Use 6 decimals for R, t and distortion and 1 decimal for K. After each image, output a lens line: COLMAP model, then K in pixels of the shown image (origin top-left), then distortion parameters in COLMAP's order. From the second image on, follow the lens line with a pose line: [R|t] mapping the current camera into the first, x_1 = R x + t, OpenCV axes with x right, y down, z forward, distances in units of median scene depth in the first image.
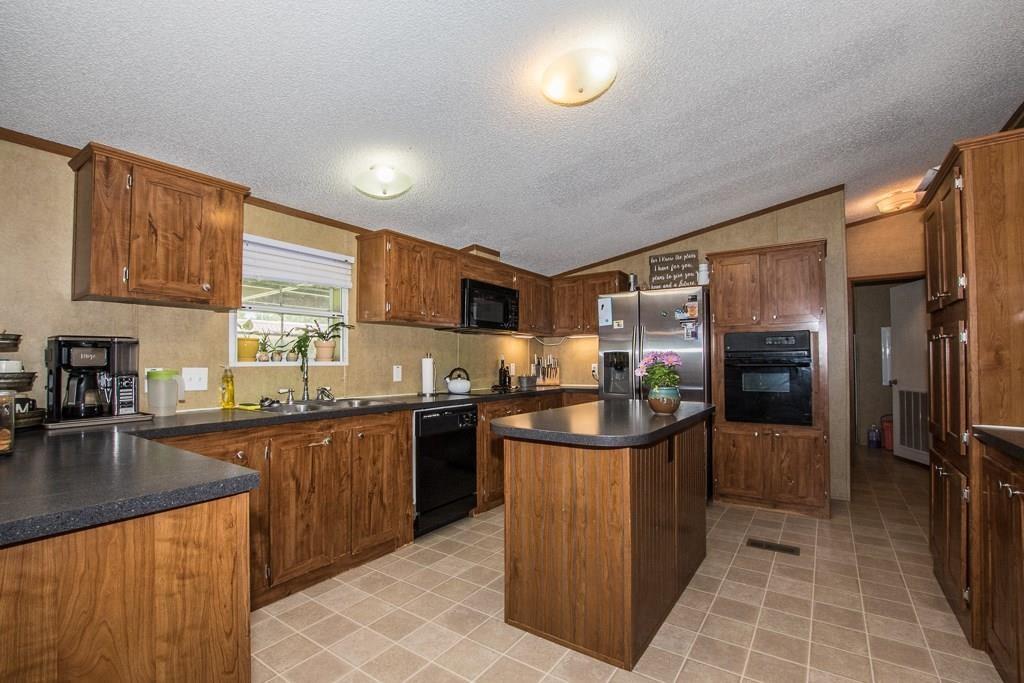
lens RADIAL K [[458.7, 0, 506.5], [0, 458.7, 346.2], [0, 0, 1]] dist [-0.009041, -0.000177]
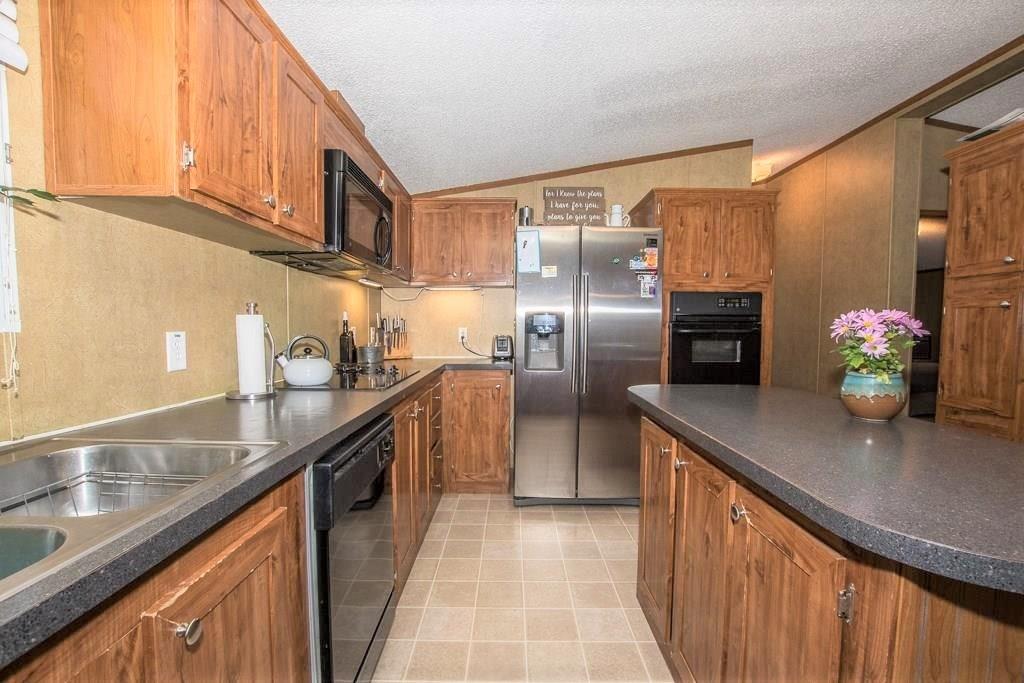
lens RADIAL K [[458.7, 0, 515.6], [0, 458.7, 344.8], [0, 0, 1]] dist [-0.009041, -0.000177]
pose [[0.819011, -0.015480, 0.573569, -0.203778], [-0.030438, 0.997056, 0.070374, 0.016112], [-0.572970, -0.075095, 0.816129, 0.467156]]
